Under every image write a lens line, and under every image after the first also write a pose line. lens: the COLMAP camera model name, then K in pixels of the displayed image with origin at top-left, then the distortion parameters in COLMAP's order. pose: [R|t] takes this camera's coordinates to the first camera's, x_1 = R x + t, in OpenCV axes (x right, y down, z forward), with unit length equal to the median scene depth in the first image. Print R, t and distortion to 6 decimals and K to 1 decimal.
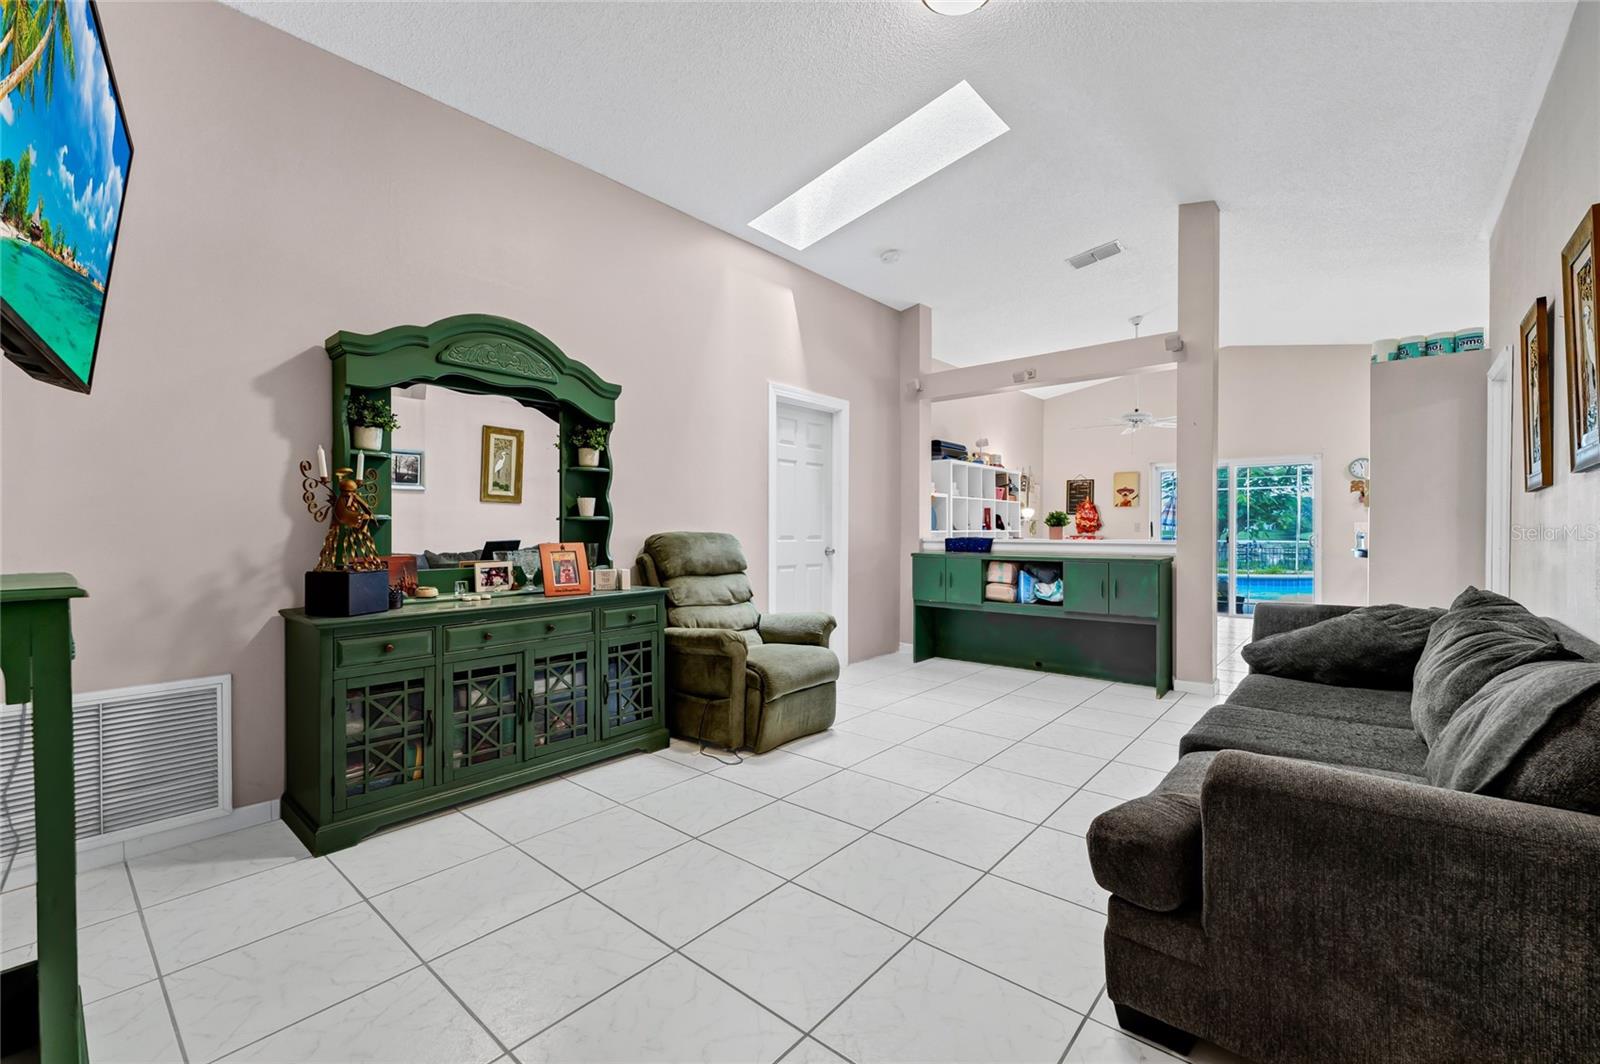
lens RADIAL K [[679.1, 0, 796.6], [0, 679.1, 532.1], [0, 0, 1]] dist [-0.007101, -0.000104]
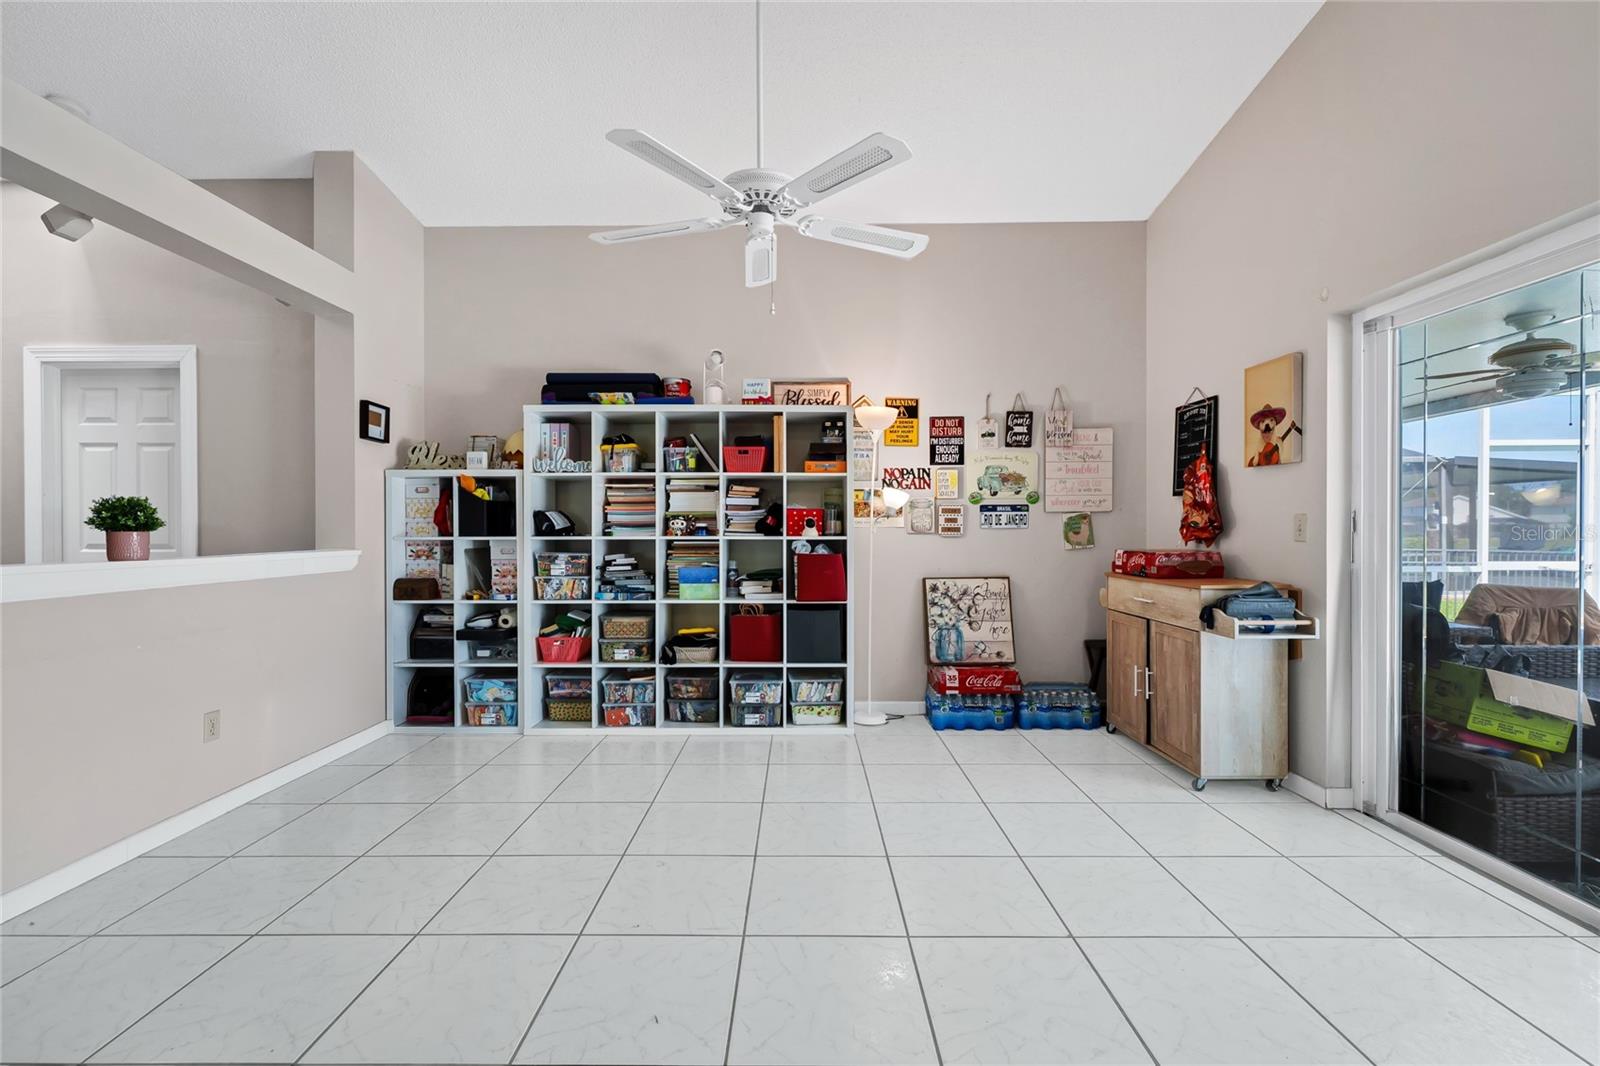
lens RADIAL K [[670.6, 0, 797.1], [0, 670.6, 531.1], [0, 0, 1]] dist [-0.011940, -0.000319]
pose [[0.639275, 0.002941, -0.768972, 1.316303], [-0.002263, 0.999996, 0.001943, -0.014832], [0.768975, 0.000498, 0.639279, 1.410912]]
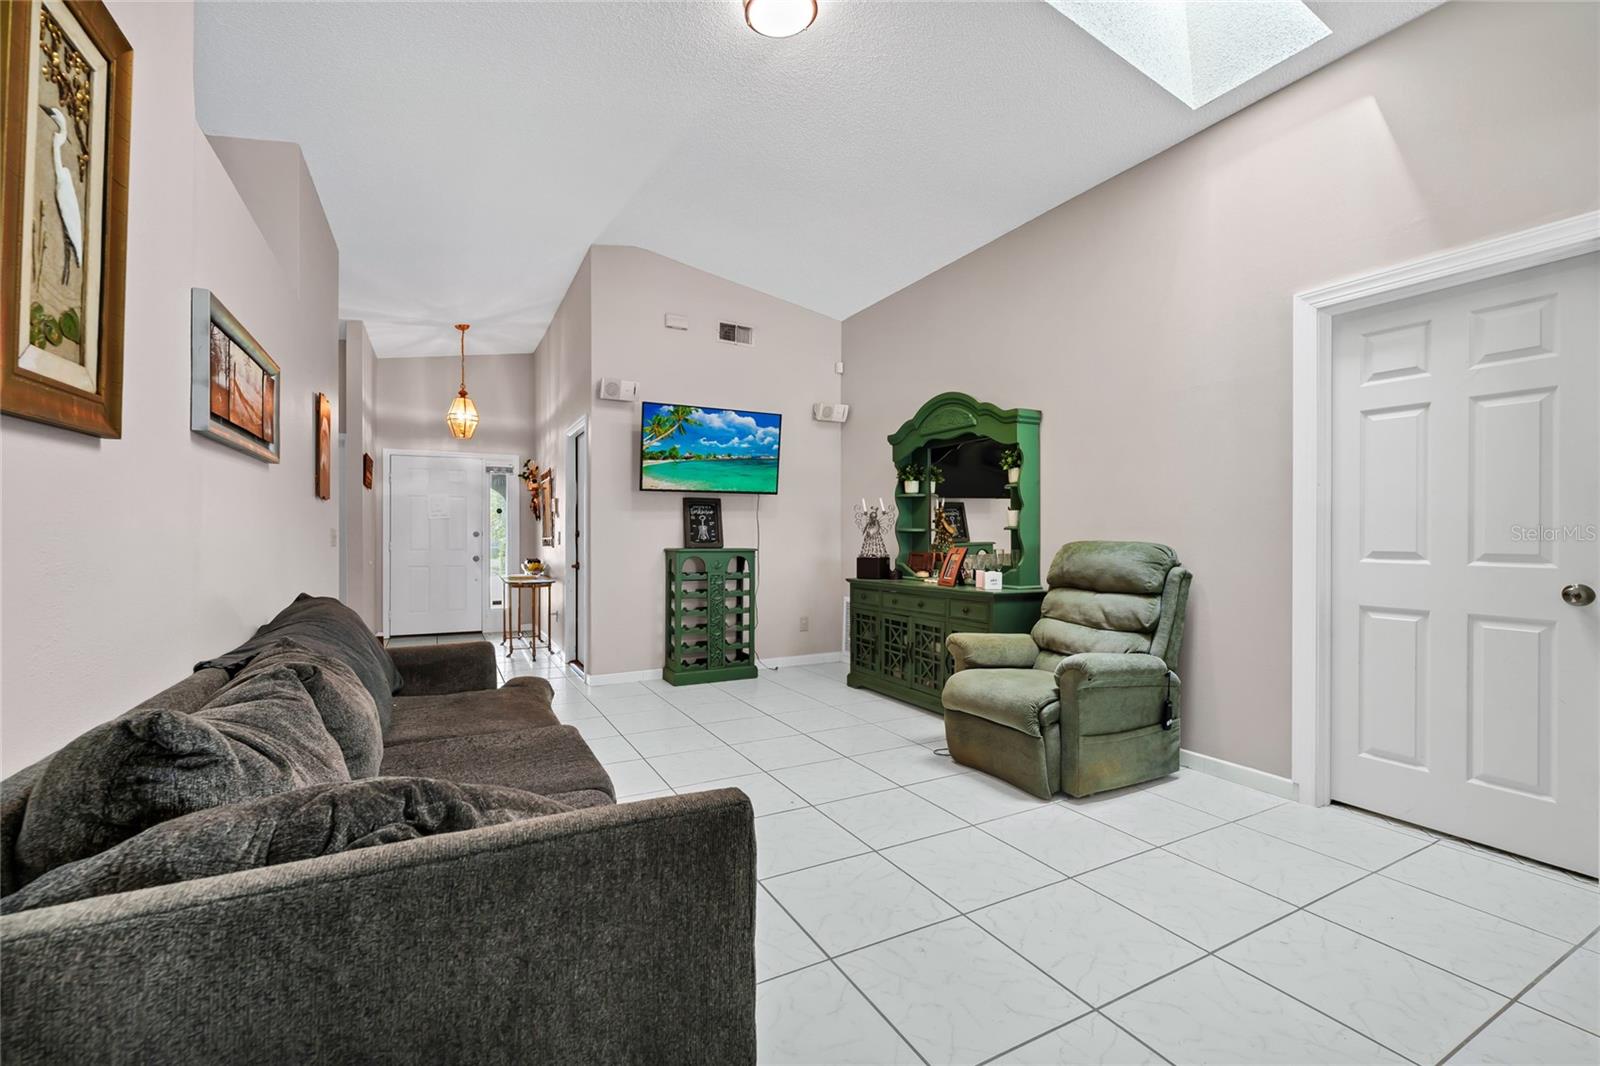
lens RADIAL K [[670.6, 0, 798.3], [0, 670.6, 532.1], [0, 0, 1]] dist [-0.011940, -0.000319]
pose [[-0.370167, -0.005662, -0.928948, 0.795953], [-0.006389, 0.999973, -0.003549, -0.006226], [0.928943, 0.004621, -0.370193, 0.953325]]
